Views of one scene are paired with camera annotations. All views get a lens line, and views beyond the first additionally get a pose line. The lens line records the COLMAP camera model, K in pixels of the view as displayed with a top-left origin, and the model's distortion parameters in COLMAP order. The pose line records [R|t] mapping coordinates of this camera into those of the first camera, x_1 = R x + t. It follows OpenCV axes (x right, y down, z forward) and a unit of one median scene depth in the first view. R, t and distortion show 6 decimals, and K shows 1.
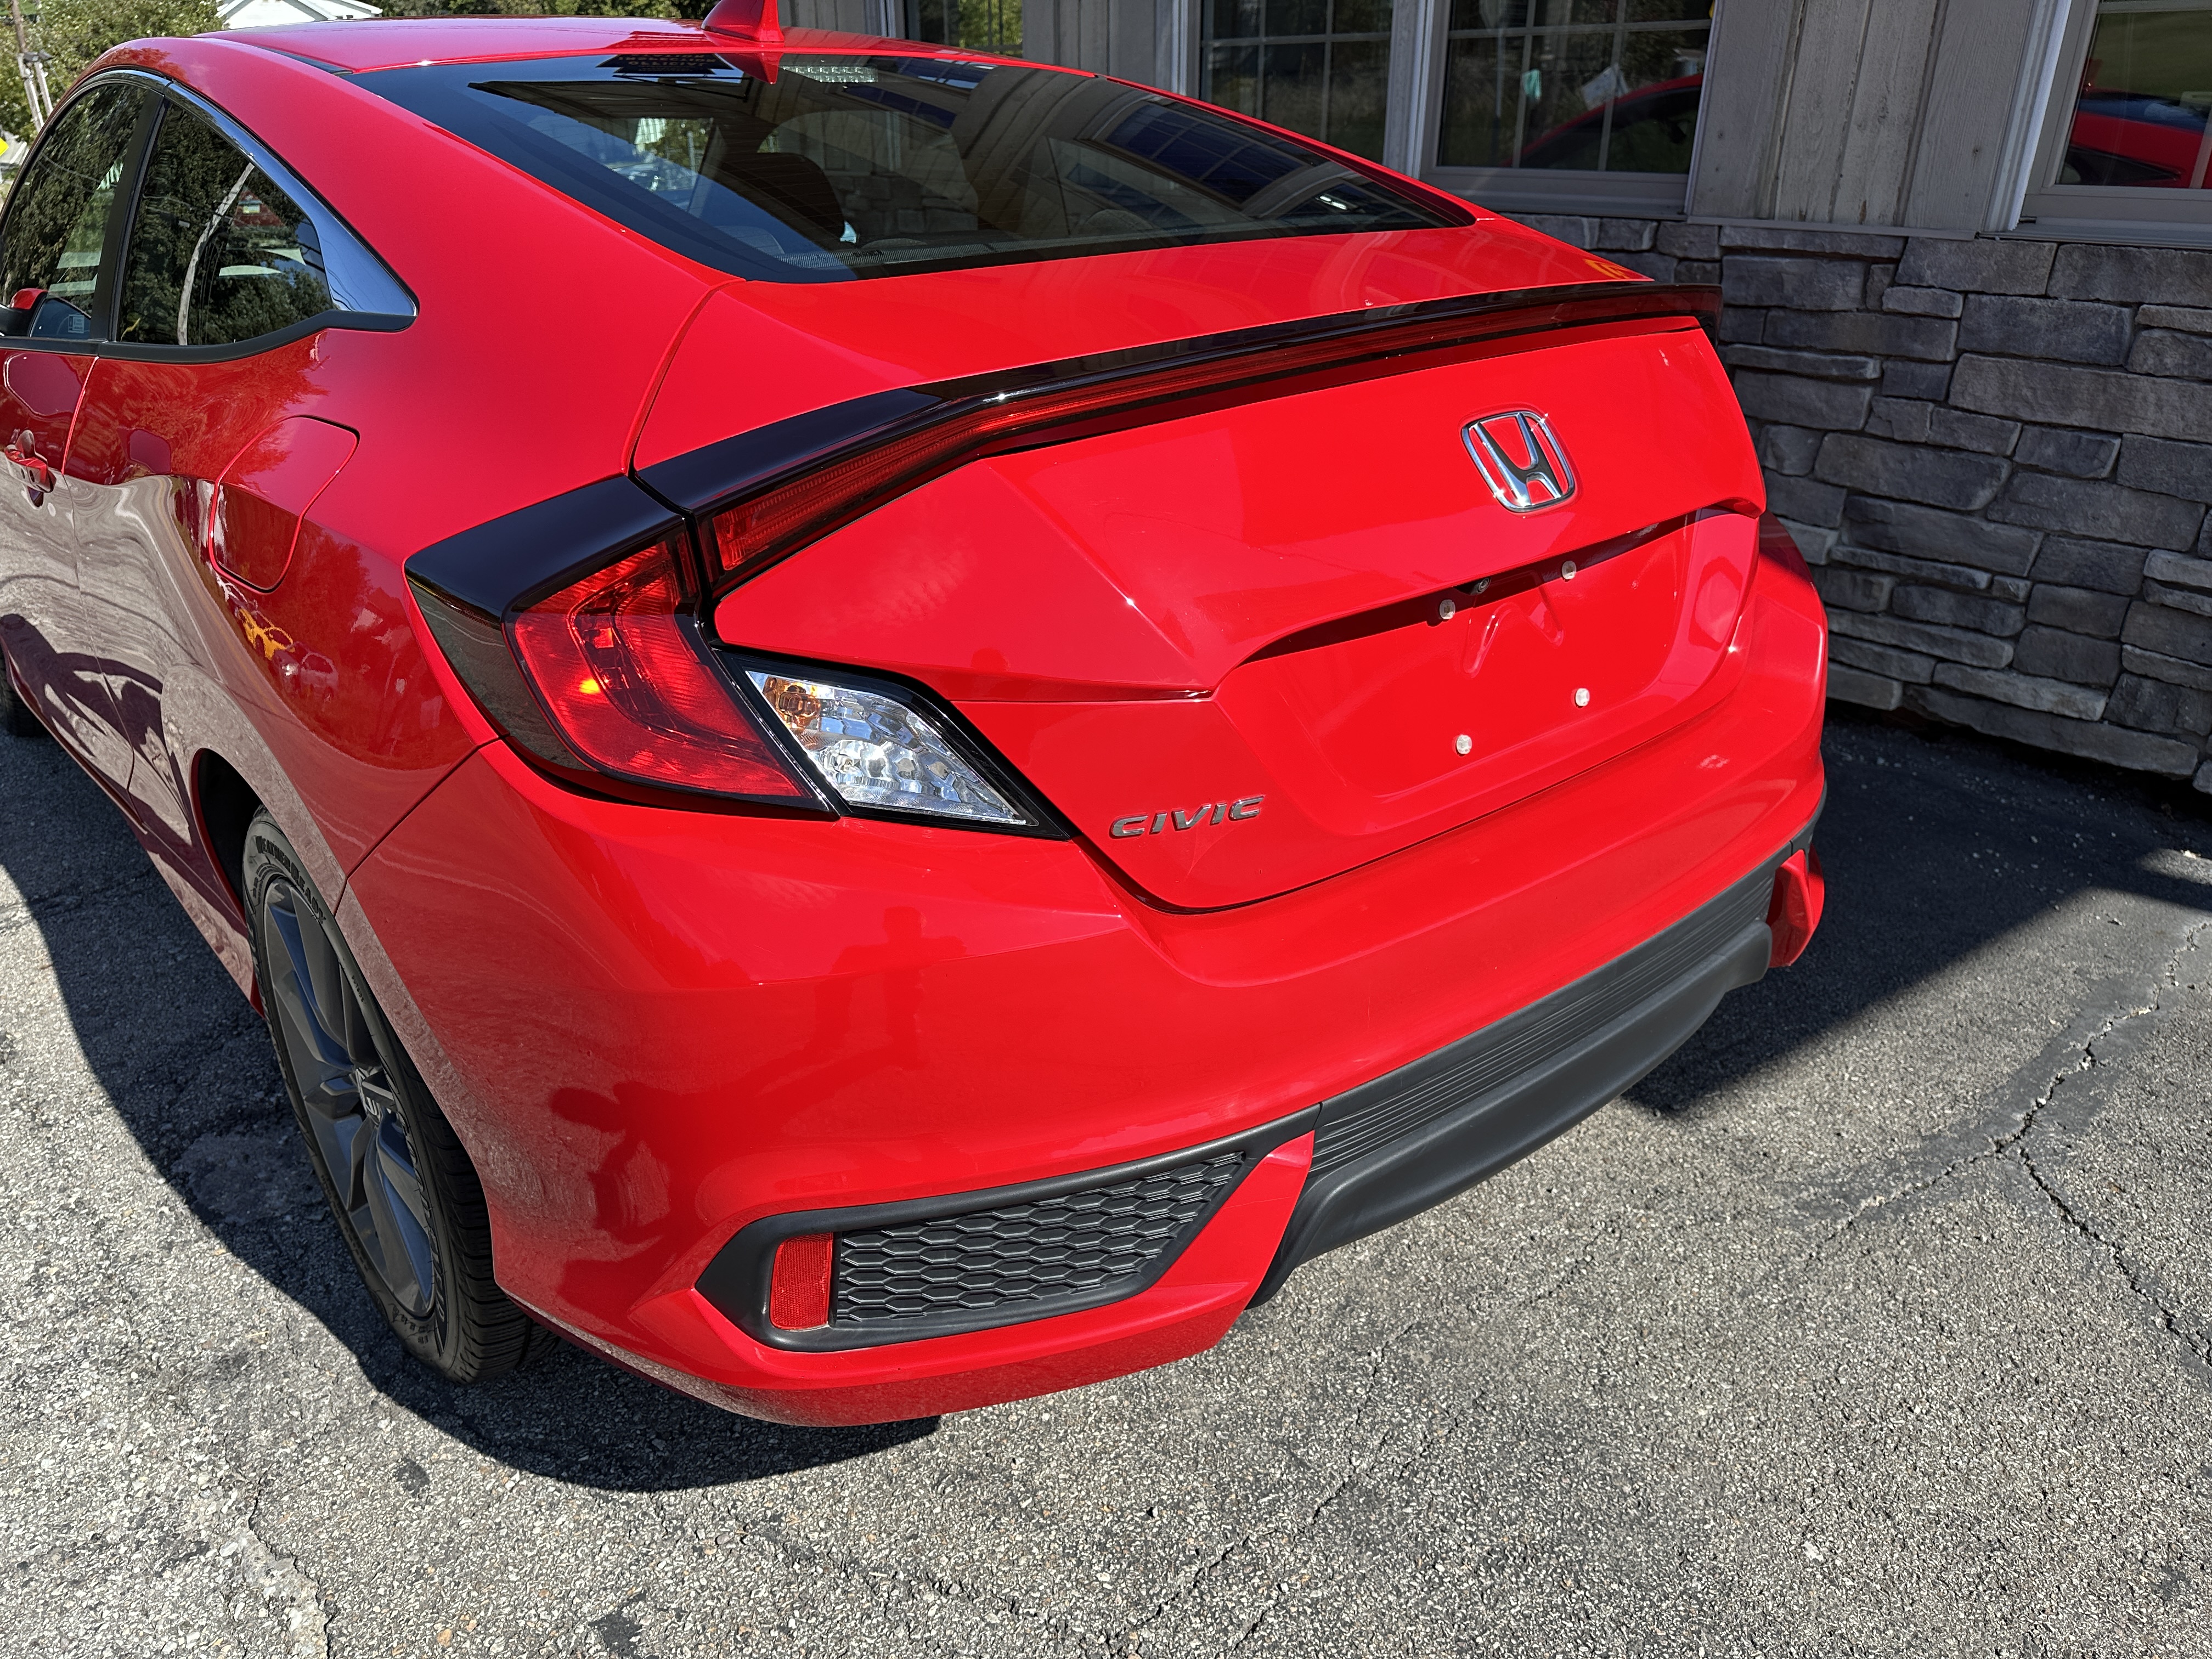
lens RADIAL K [[1610.3, 0, 1035.4], [0, 1610.3, 836.9], [0, 0, 1]] dist [-0.001023, 0.000723]
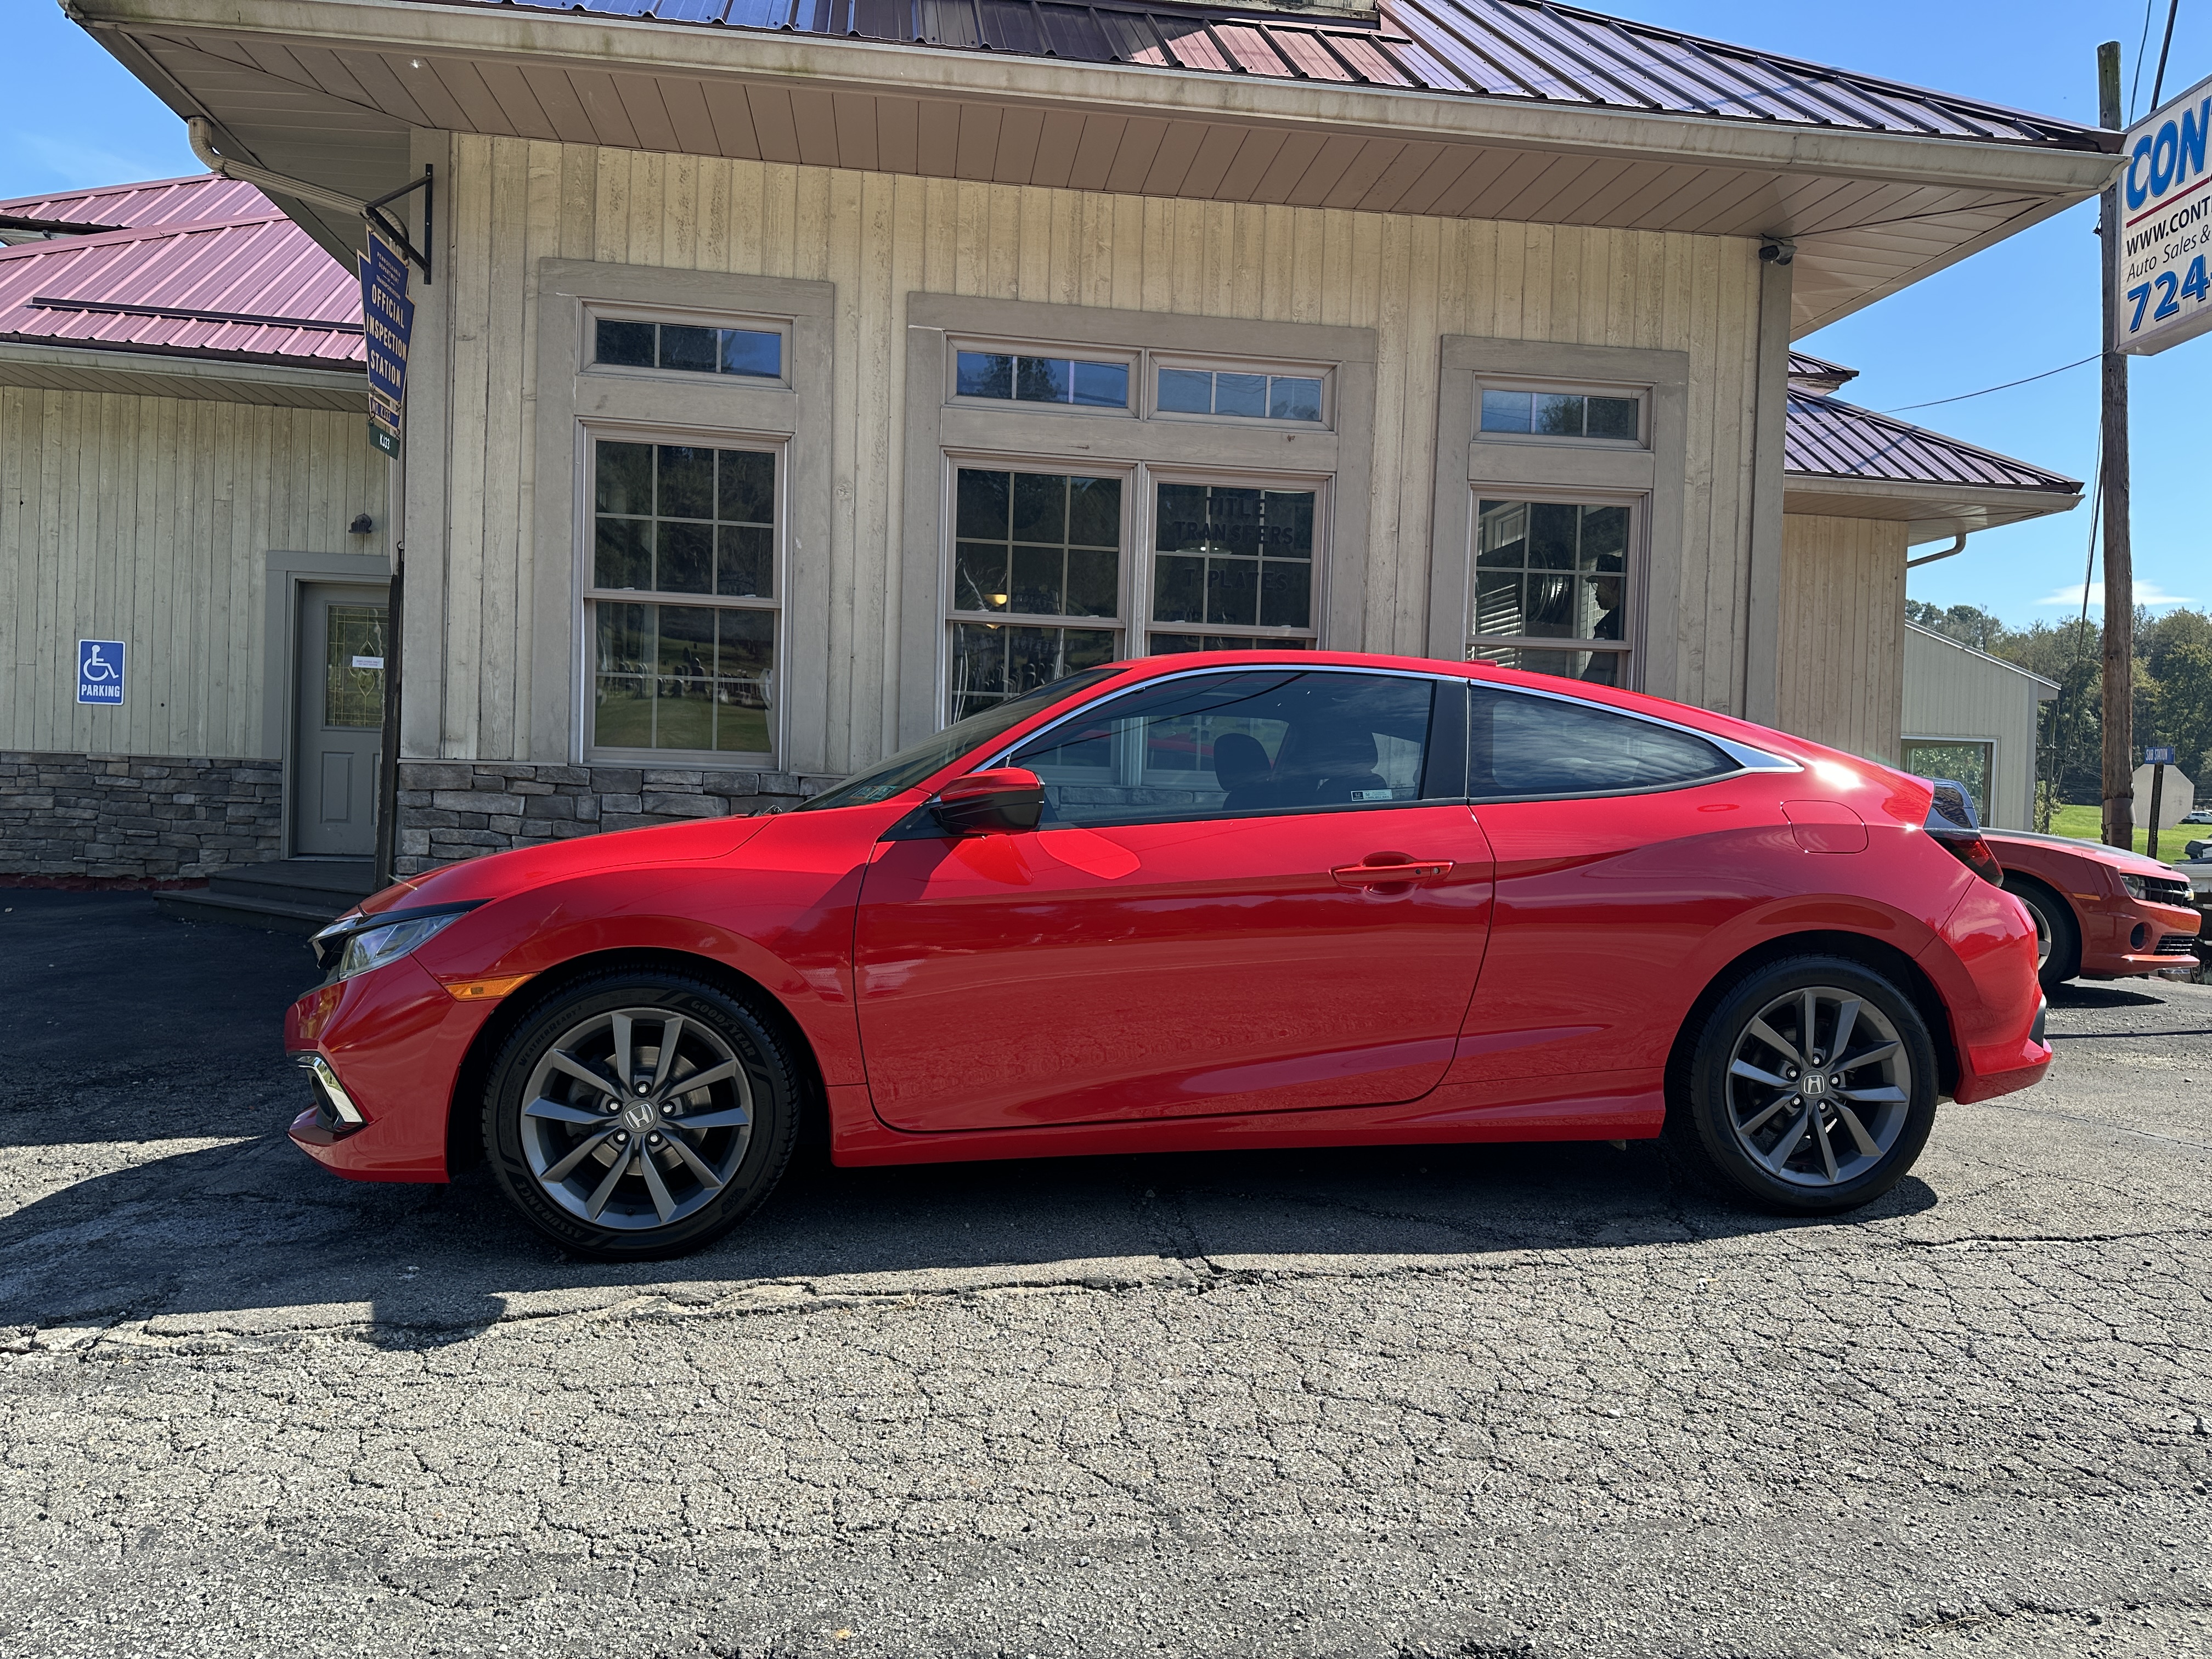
lens RADIAL K [[1583.4, 0, 1106.0], [0, 1583.4, 829.5], [0, 0, 1]] dist [0.069696, -0.083208]
pose [[0.535995, -0.001183, 0.844220, -1.824436], [0.312322, 0.929327, -0.196991, -0.043438], [-0.784324, 0.369255, 0.498485, 0.288069]]
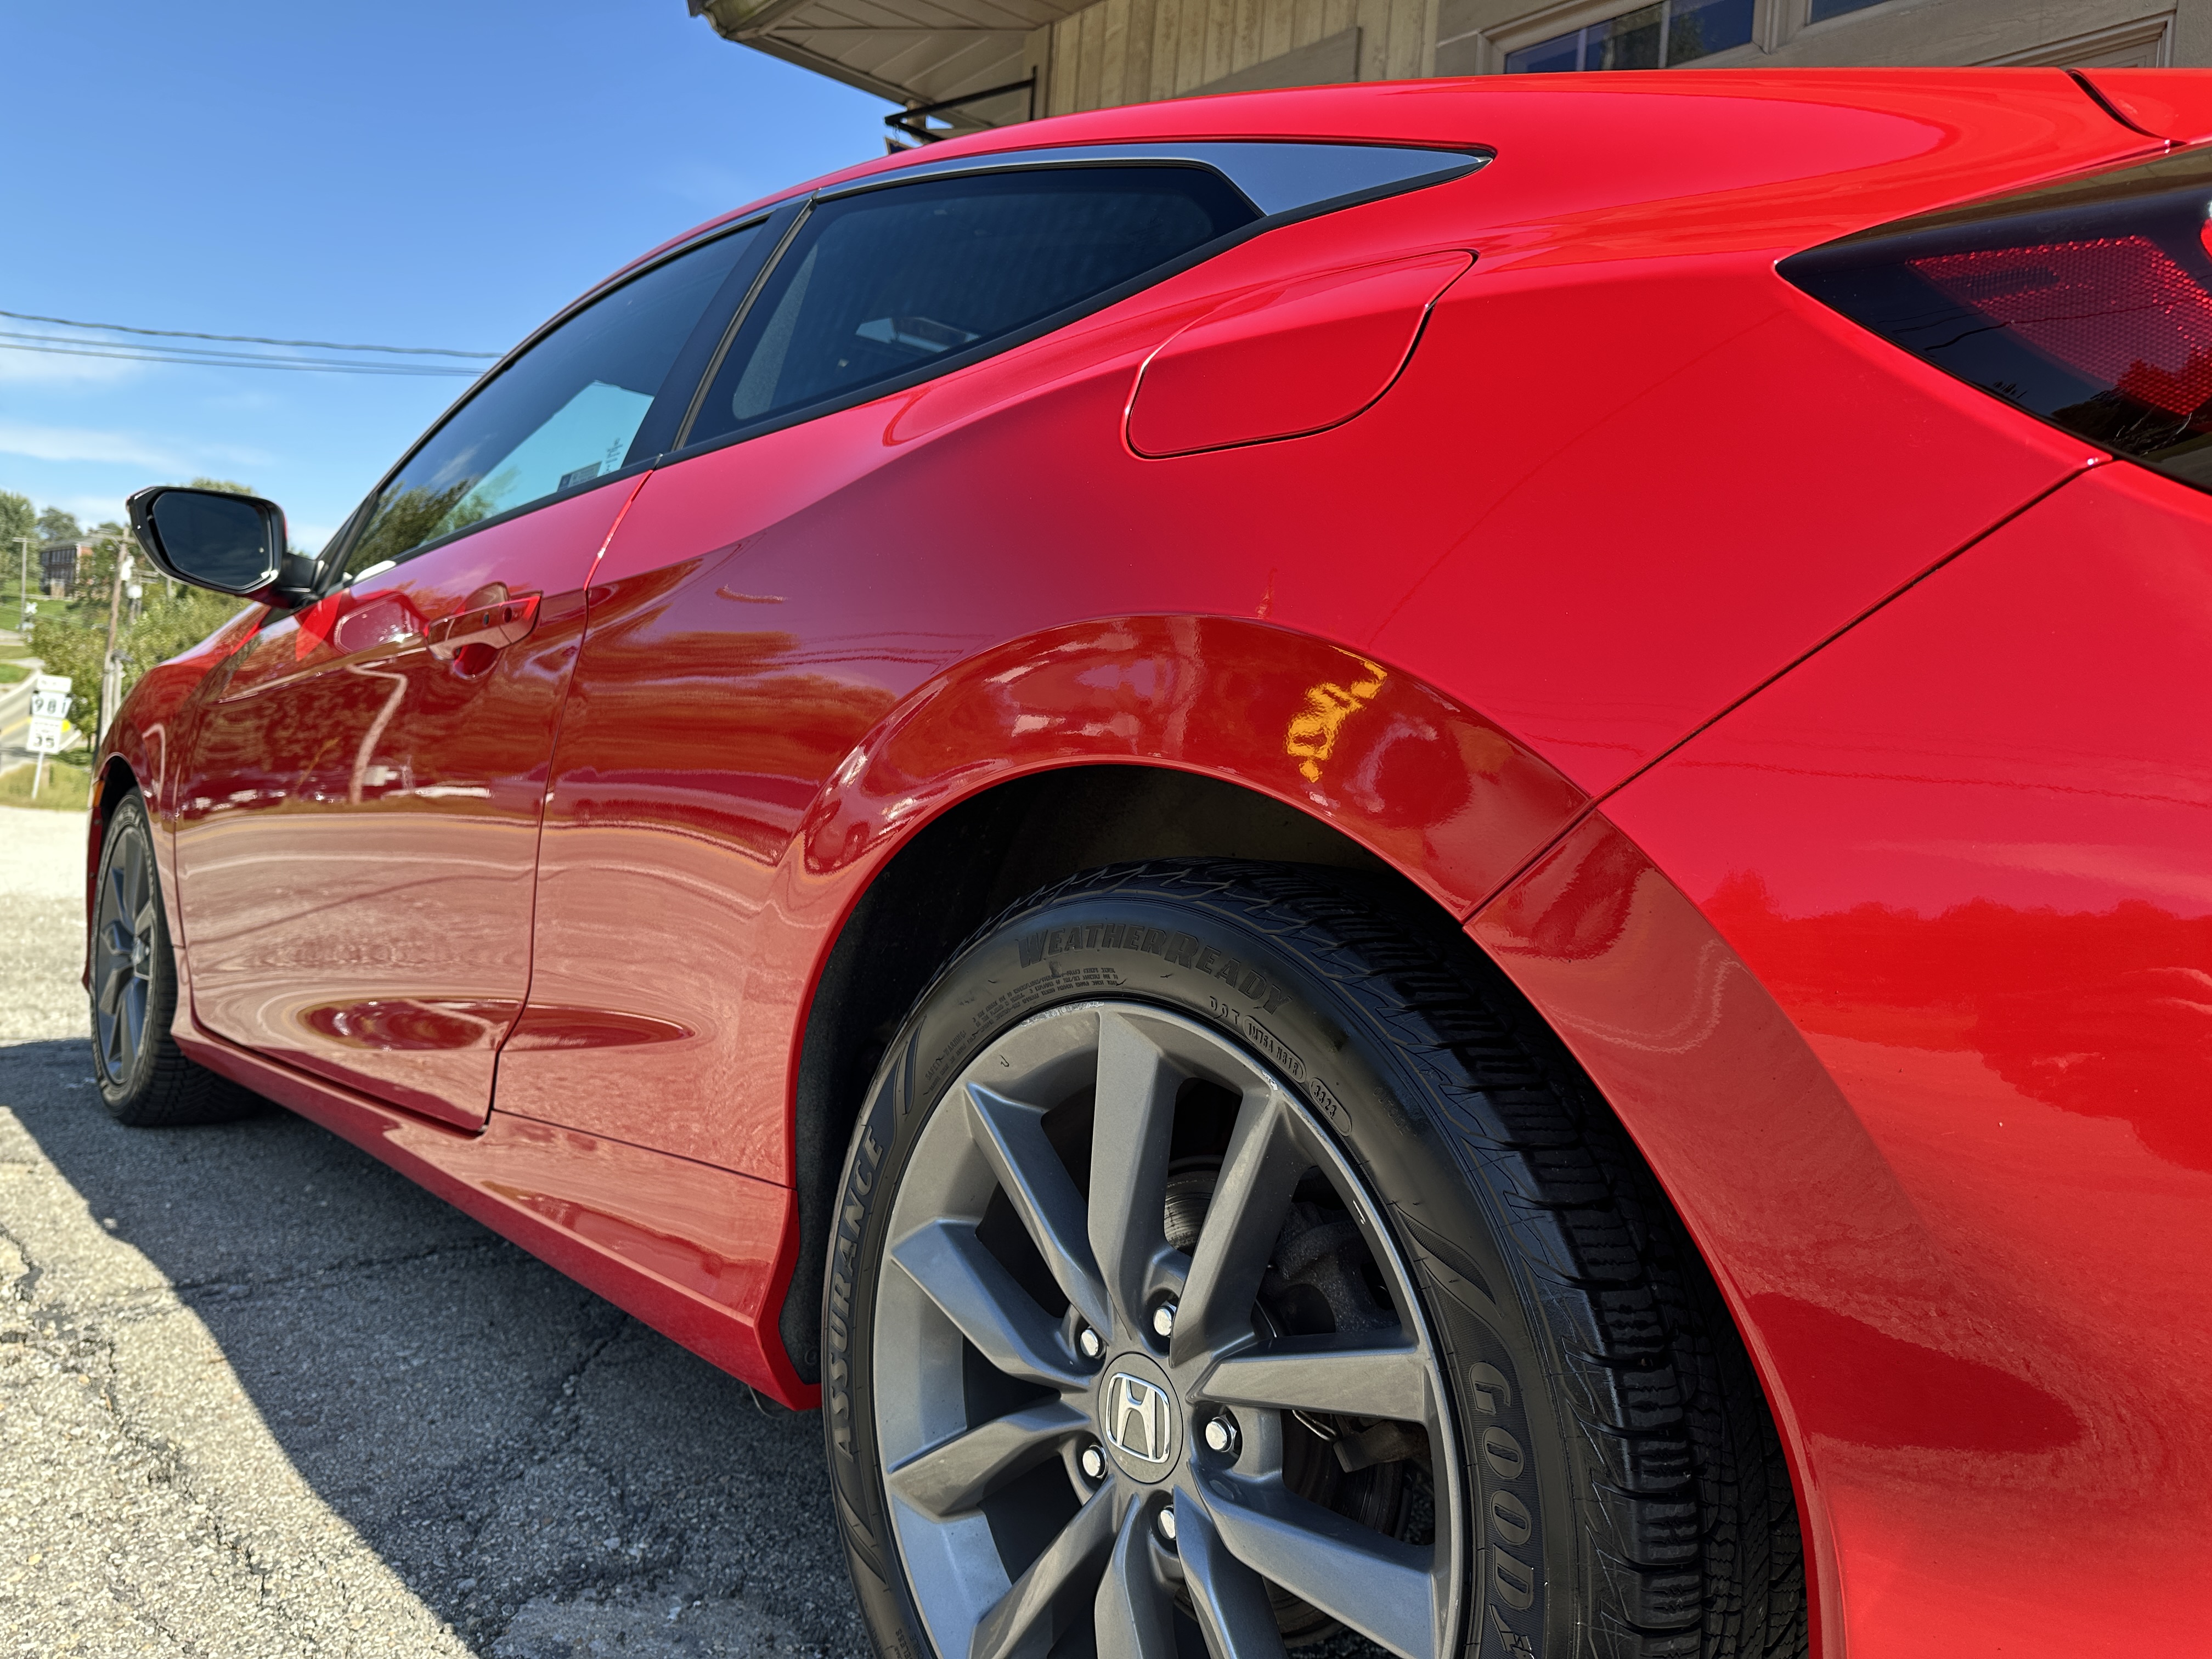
lens RADIAL K [[1587.7, 0, 1078.1], [0, 1587.7, 774.8], [0, 0, 1]] dist [0.076245, -0.090347]
pose [[0.996053, 0.083265, 0.030752, -0.282306], [-0.062888, 0.906490, -0.417517, 0.114104], [-0.062641, 0.413935, 0.908149, 0.243382]]
